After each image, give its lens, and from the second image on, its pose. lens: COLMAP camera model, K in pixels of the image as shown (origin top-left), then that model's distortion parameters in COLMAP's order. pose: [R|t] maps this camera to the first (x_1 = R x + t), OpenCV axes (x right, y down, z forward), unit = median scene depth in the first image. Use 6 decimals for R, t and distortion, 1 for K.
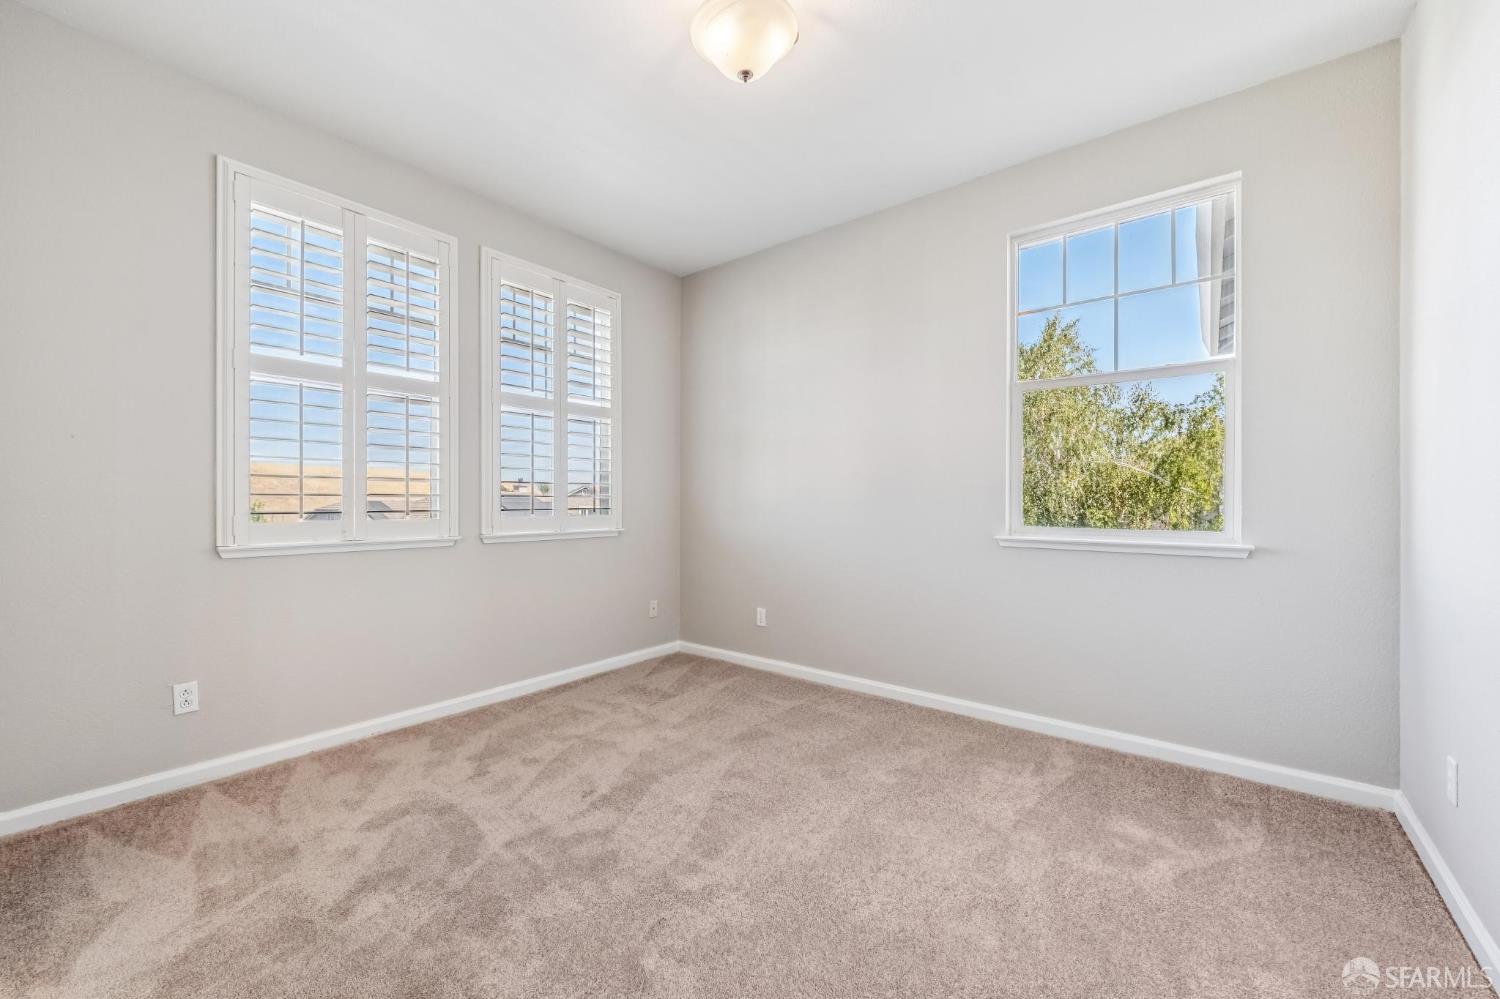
lens RADIAL K [[603.2, 0, 734.1], [0, 603.2, 499.8], [0, 0, 1]] dist [-0.000005, -0.000069]
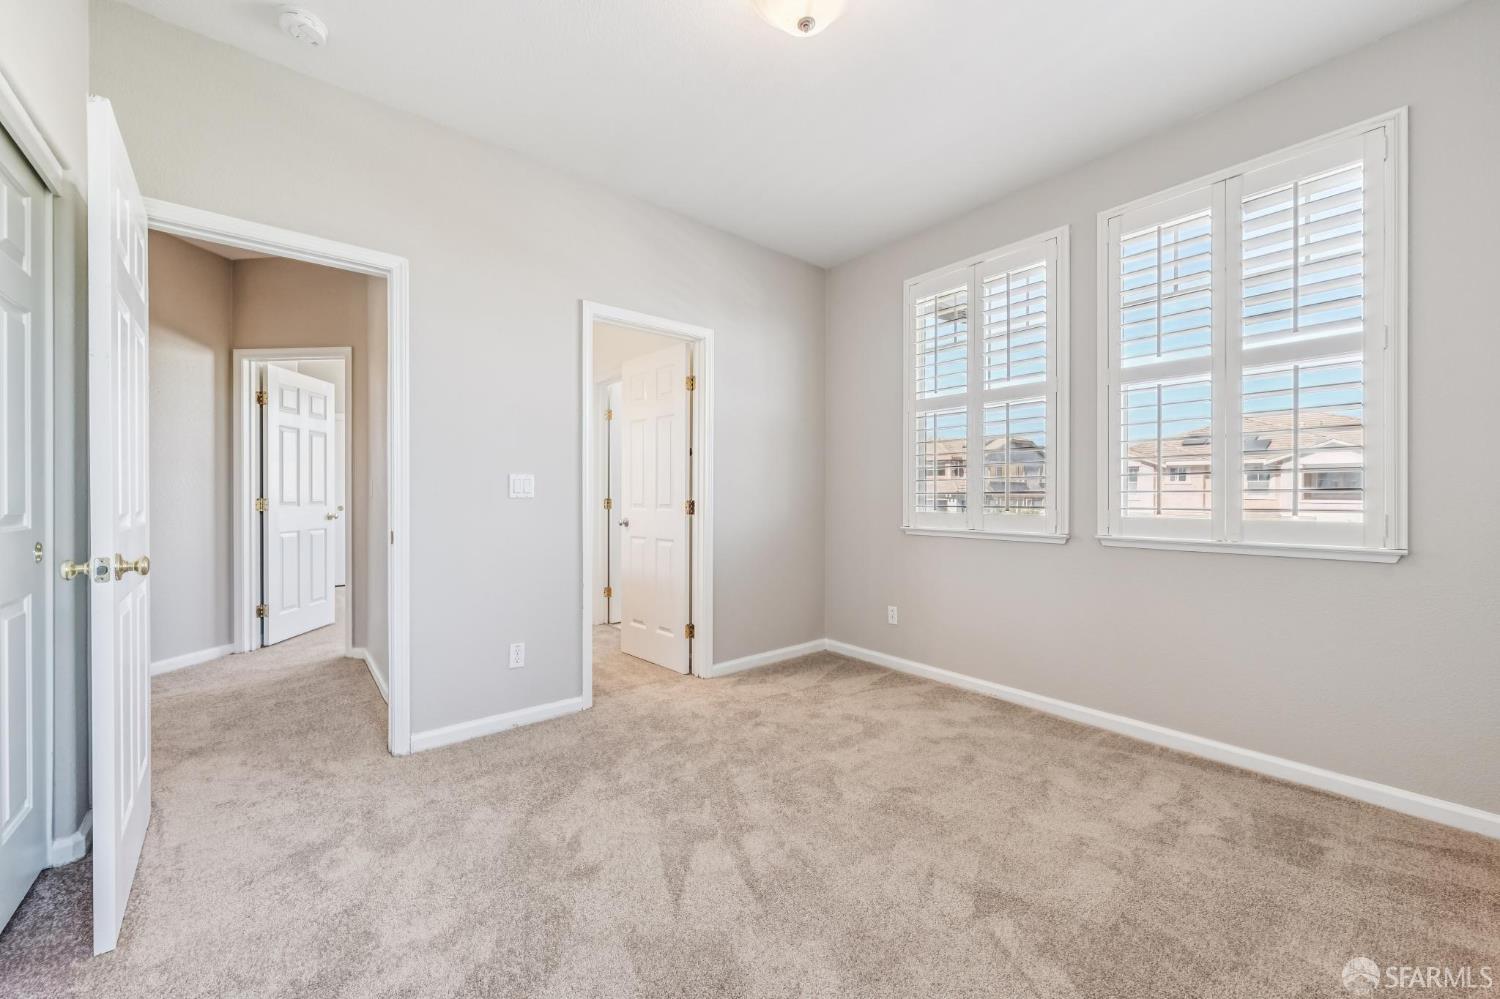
lens RADIAL K [[593.4, 0, 748.4], [0, 593.4, 493.1], [0, 0, 1]] dist [0.001419, 0.000090]
pose [[-0.225763, -0.007920, -0.974150, 0.732685], [0.002670, 0.999958, -0.008749, 0.002387], [0.974179, -0.004576, -0.225732, 0.909831]]
